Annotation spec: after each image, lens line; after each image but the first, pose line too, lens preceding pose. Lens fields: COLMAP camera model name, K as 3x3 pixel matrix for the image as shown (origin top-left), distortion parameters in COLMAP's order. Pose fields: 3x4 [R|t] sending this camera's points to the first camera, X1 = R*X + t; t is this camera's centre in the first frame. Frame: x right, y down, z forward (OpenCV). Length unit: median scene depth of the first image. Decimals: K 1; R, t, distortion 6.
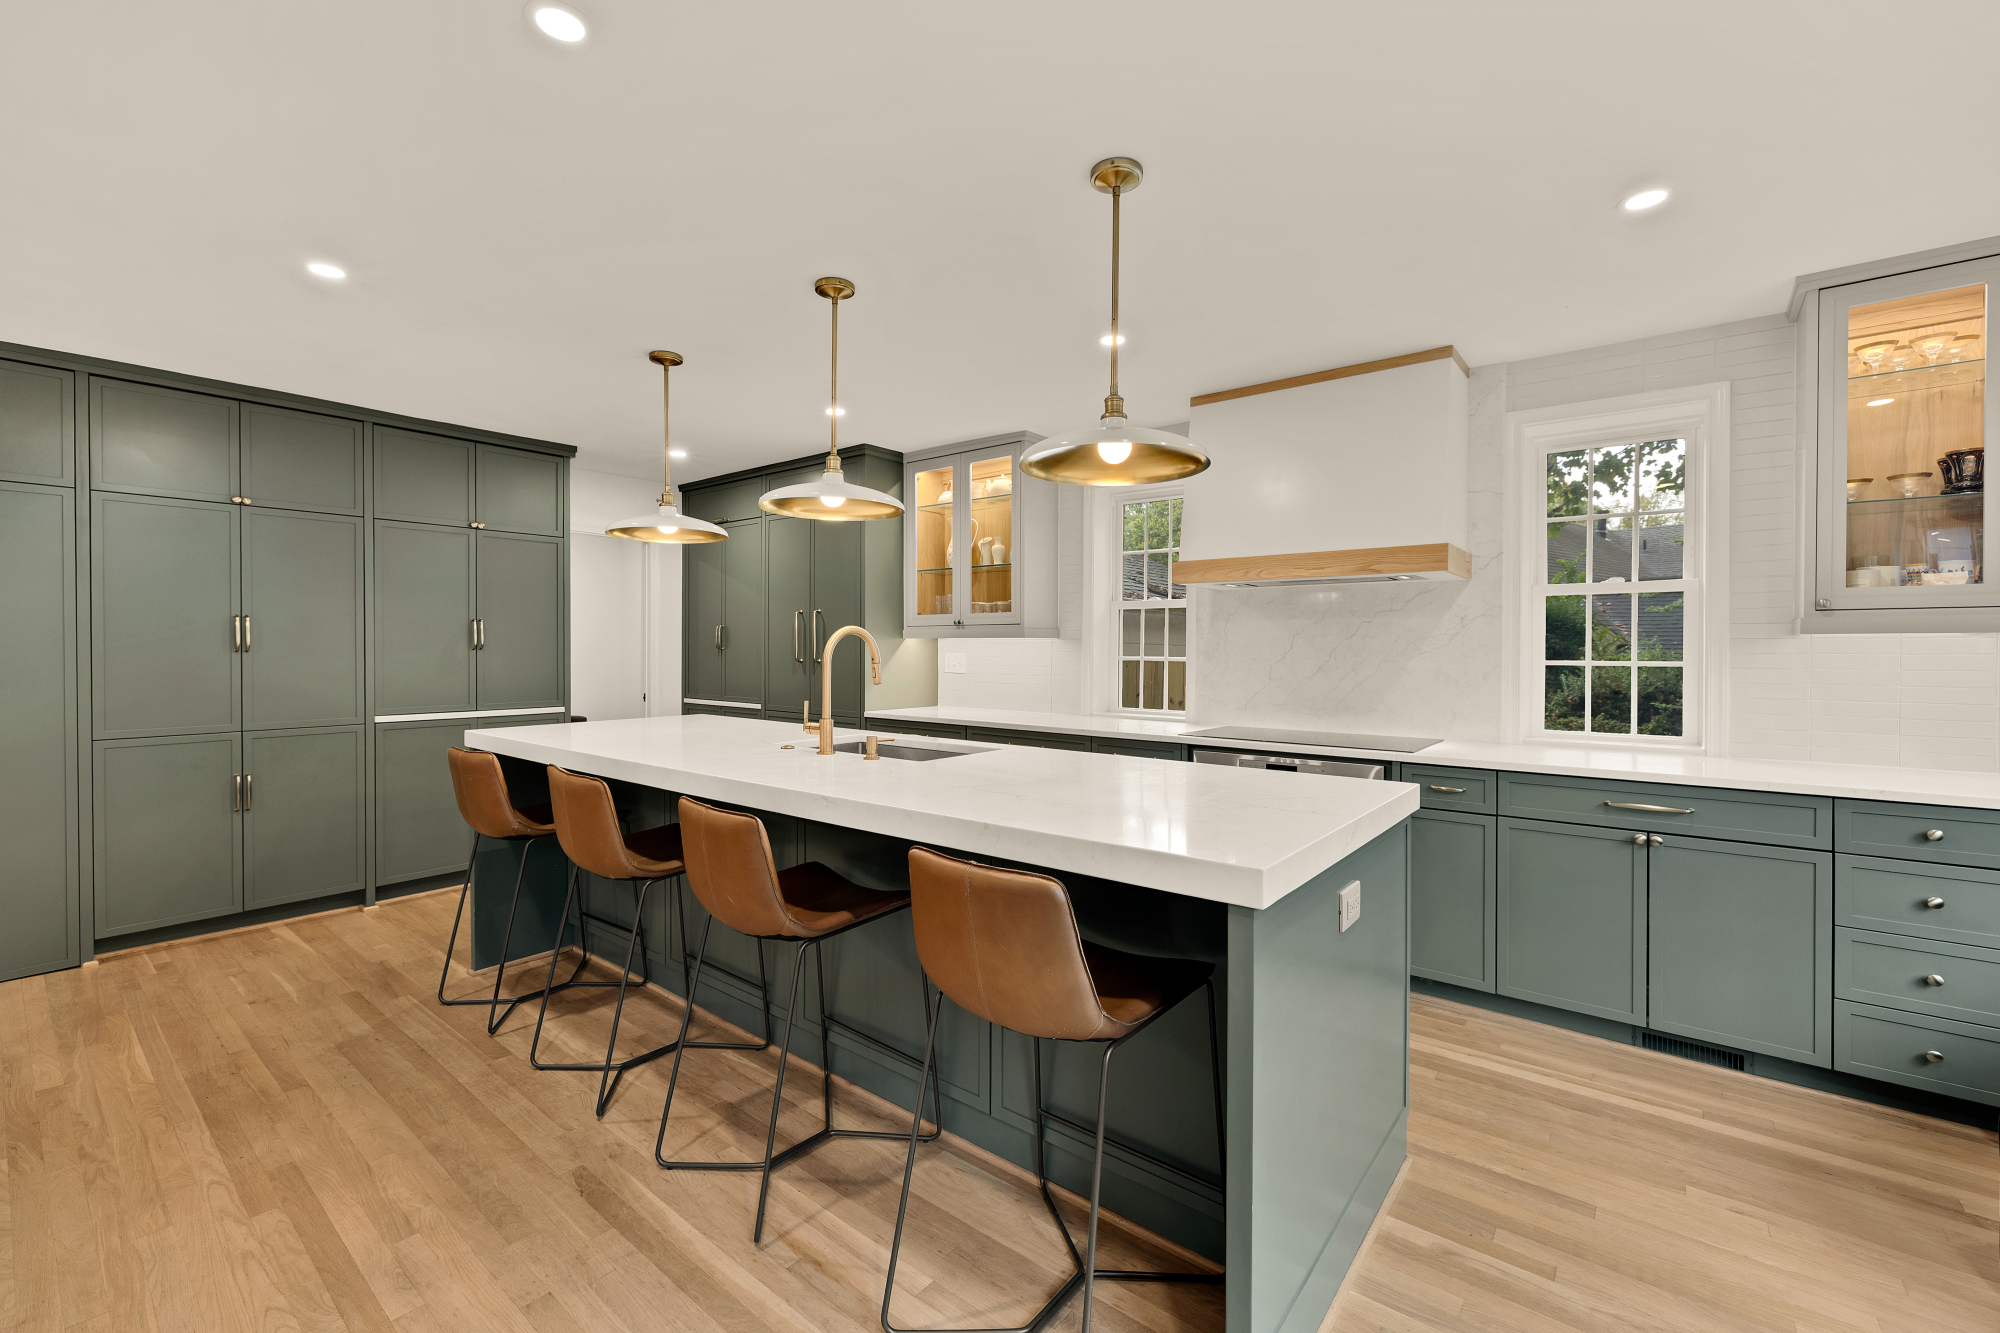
lens RADIAL K [[812.8, 0, 989.6], [0, 812.8, 659.6], [0, 0, 1]] dist [0.003513, 0.000221]
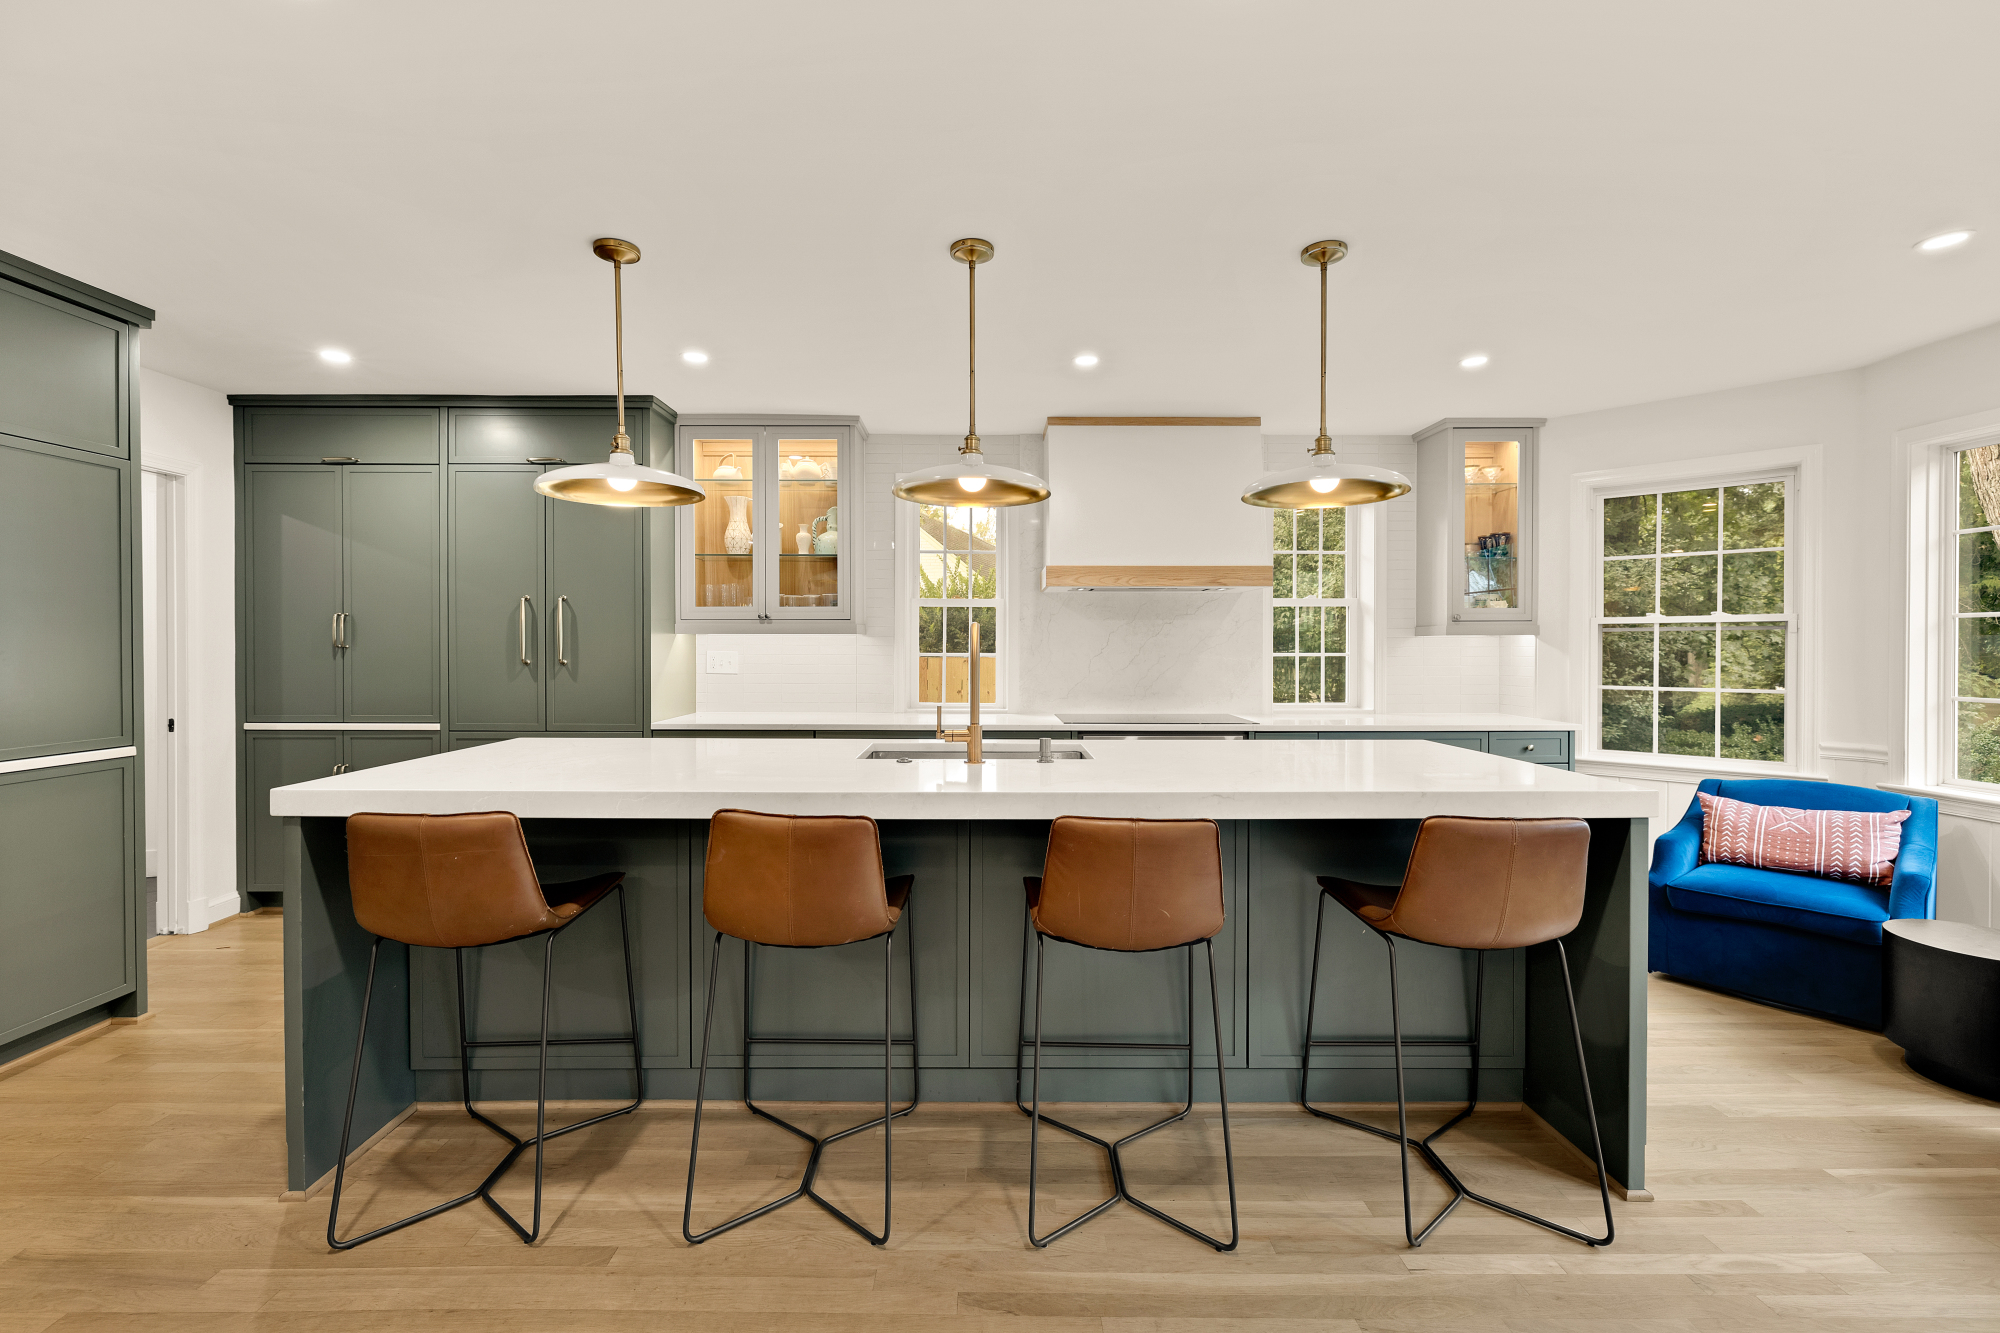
lens RADIAL K [[812.8, 0, 1007.6], [0, 812.8, 658.3], [0, 0, 1]] dist [0.003513, 0.000221]
pose [[0.784204, -0.013342, 0.620359, -0.612984], [0.010803, 0.999911, 0.007848, -0.006583], [-0.620409, 0.000547, 0.784279, 0.218873]]
